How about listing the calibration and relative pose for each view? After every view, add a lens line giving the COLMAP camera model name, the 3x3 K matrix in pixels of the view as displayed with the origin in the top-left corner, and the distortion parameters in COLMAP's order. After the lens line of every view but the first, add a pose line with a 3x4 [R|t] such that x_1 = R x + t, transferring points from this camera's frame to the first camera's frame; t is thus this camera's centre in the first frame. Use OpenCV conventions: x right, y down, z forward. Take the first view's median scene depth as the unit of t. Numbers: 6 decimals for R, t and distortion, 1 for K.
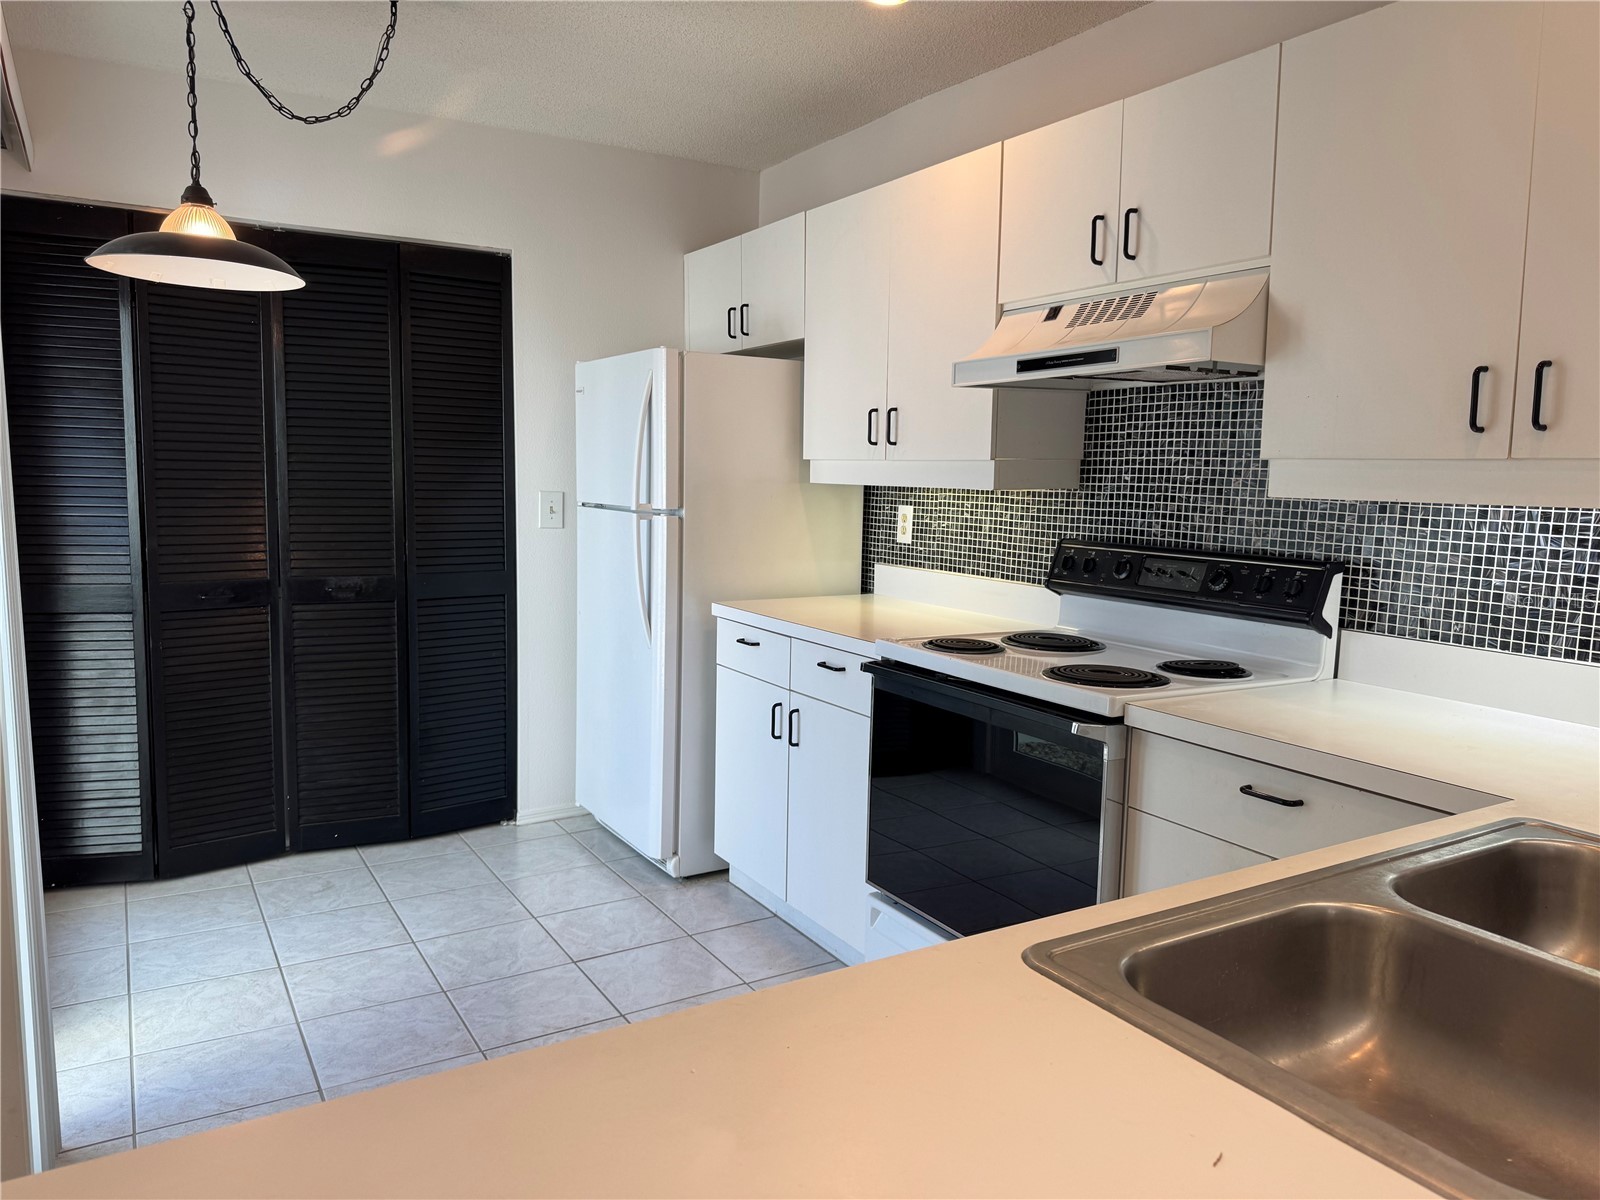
lens RADIAL K [[1162.6, 0, 800.0], [0, 1162.6, 600.0], [0, 0, 1]] dist [0.001795, 0.000463]
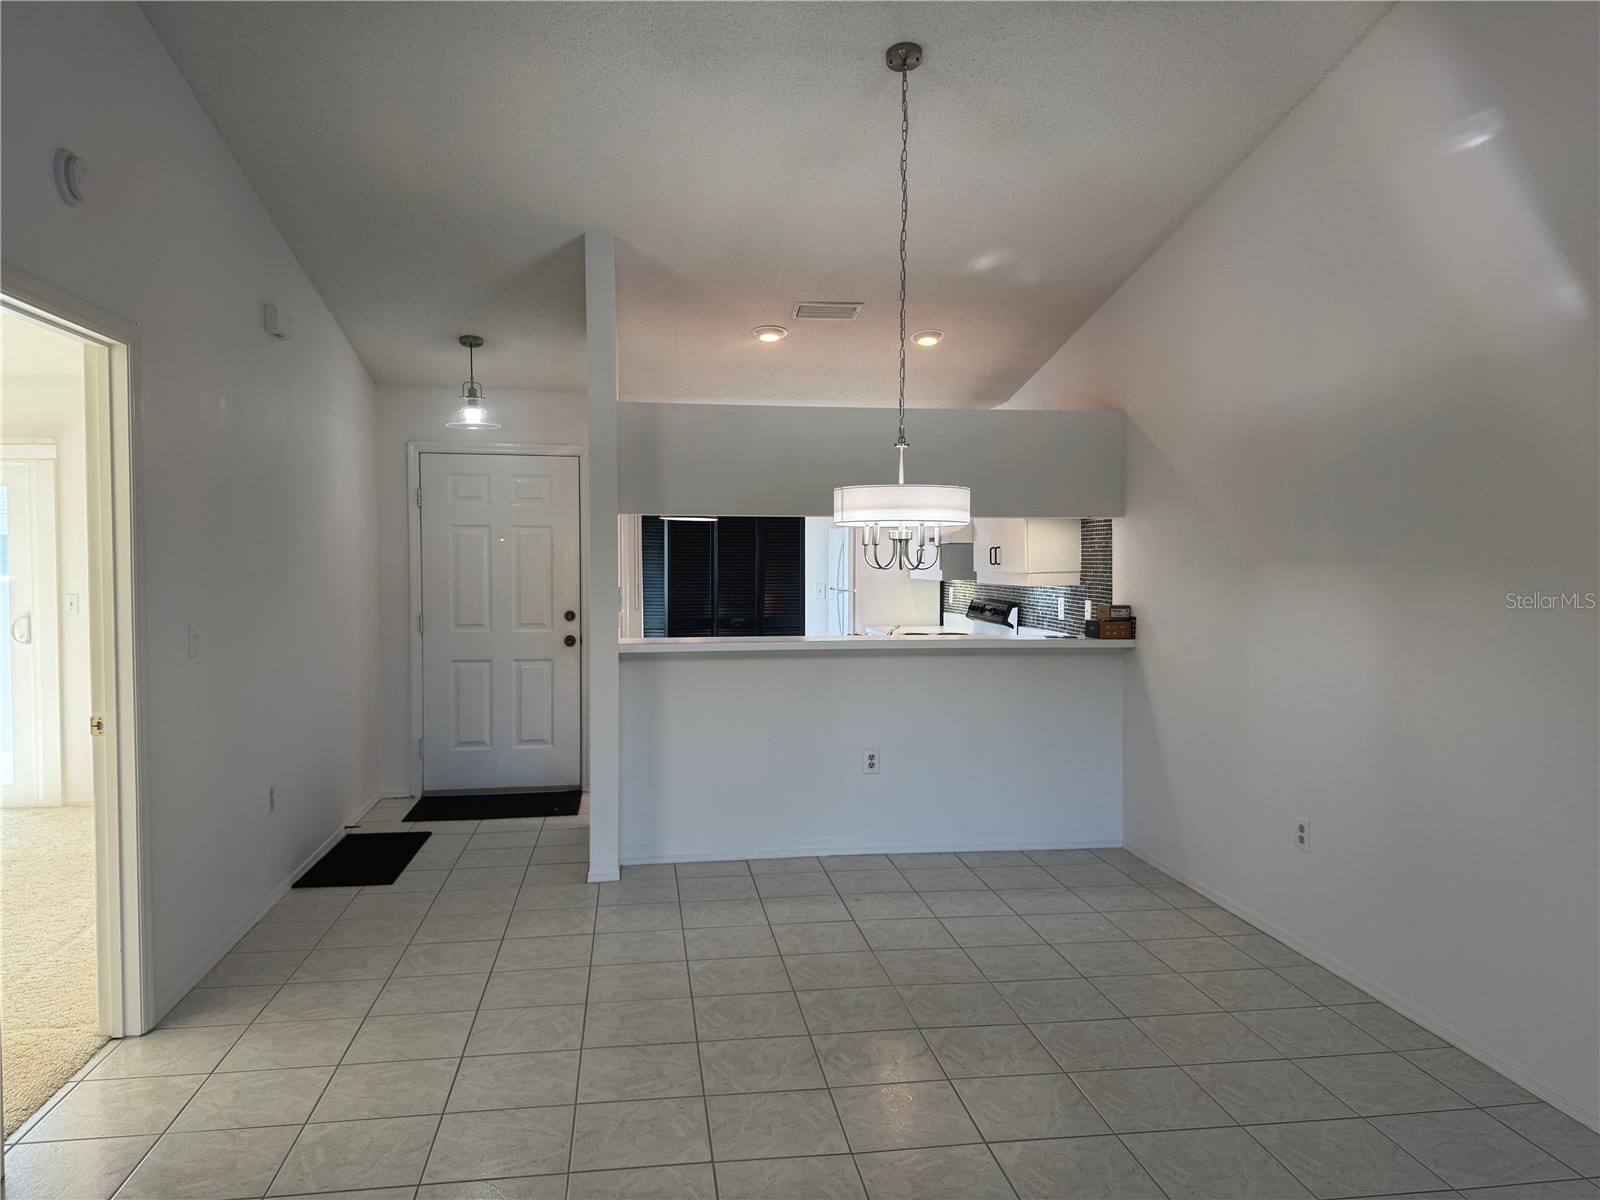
lens RADIAL K [[1162.6, 0, 800.0], [0, 1162.6, 600.0], [0, 0, 1]] dist [0.001795, 0.000463]
pose [[0.909938, -0.007938, -0.414668, 0.834866], [-0.026242, 0.996712, -0.076665, 0.140224], [0.413913, 0.080642, 0.906738, -1.334864]]
